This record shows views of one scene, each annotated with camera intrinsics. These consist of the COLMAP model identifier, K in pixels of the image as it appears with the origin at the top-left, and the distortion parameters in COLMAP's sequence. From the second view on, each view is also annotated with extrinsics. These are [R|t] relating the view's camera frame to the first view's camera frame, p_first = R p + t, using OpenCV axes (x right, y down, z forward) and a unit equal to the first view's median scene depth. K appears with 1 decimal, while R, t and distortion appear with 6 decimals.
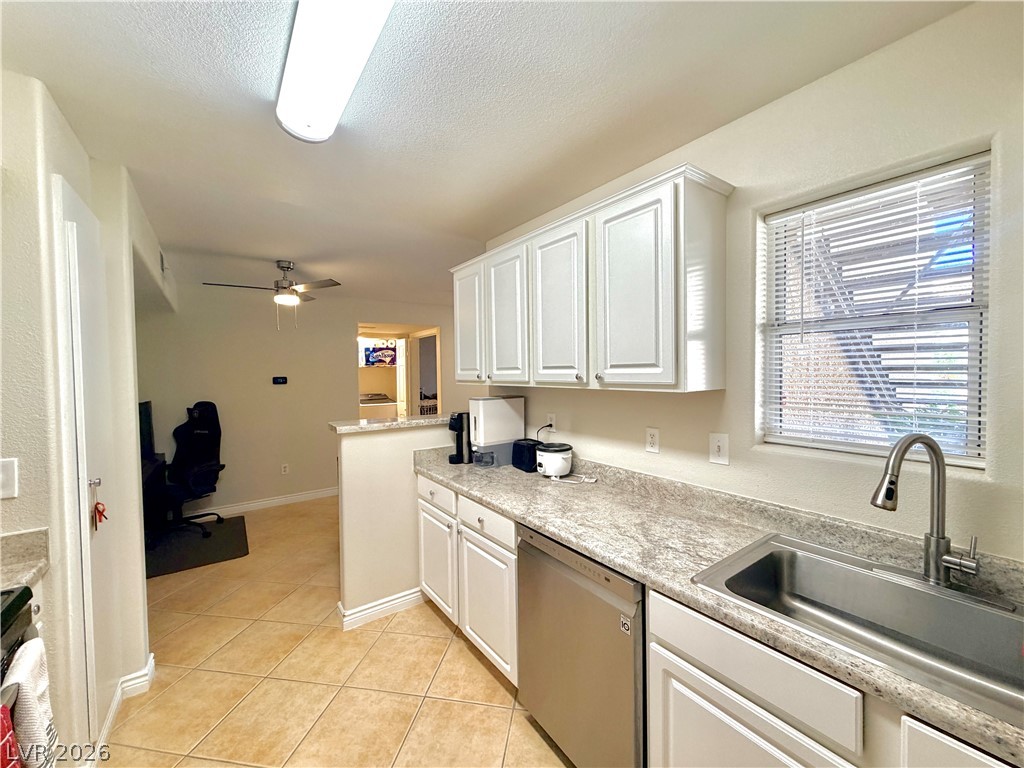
lens RADIAL K [[407.2, 0, 509.8], [0, 407.2, 383.1], [0, 0, 1]] dist [0.002421, -0.000357]
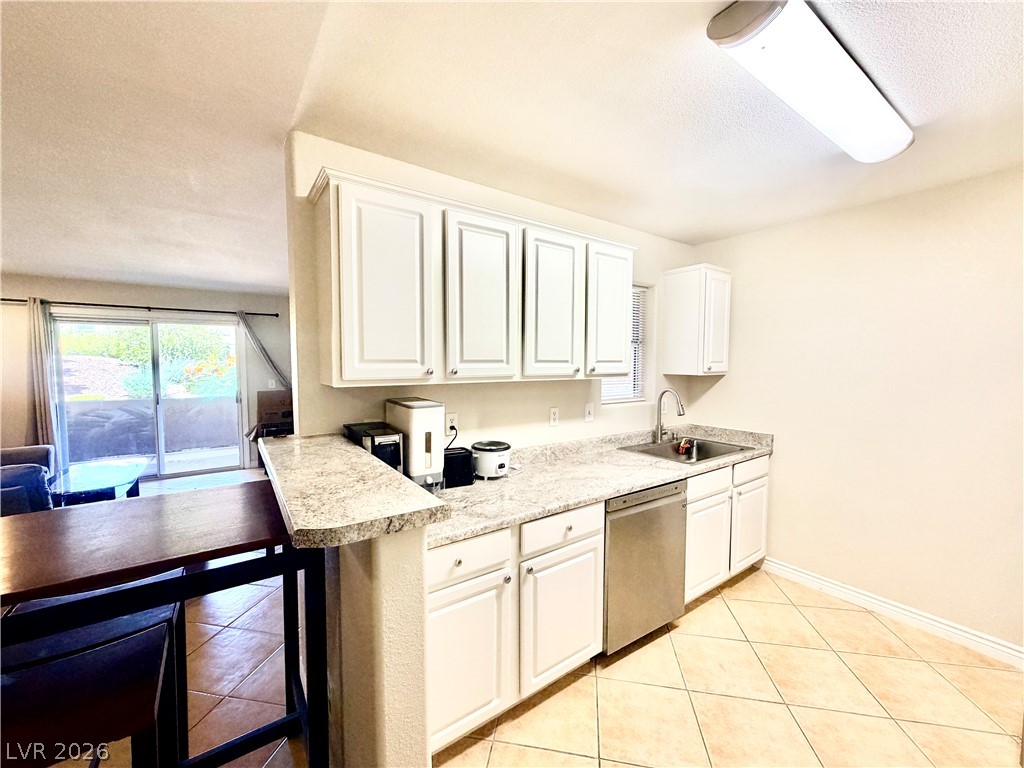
lens RADIAL K [[407.2, 0, 509.8], [0, 407.2, 383.1], [0, 0, 1]] dist [0.002421, -0.000357]
pose [[0.011508, -0.040928, 0.999096, -1.014001], [0.024750, 0.998868, 0.040634, -0.029145], [-0.999627, 0.024261, 0.012508, 1.163664]]
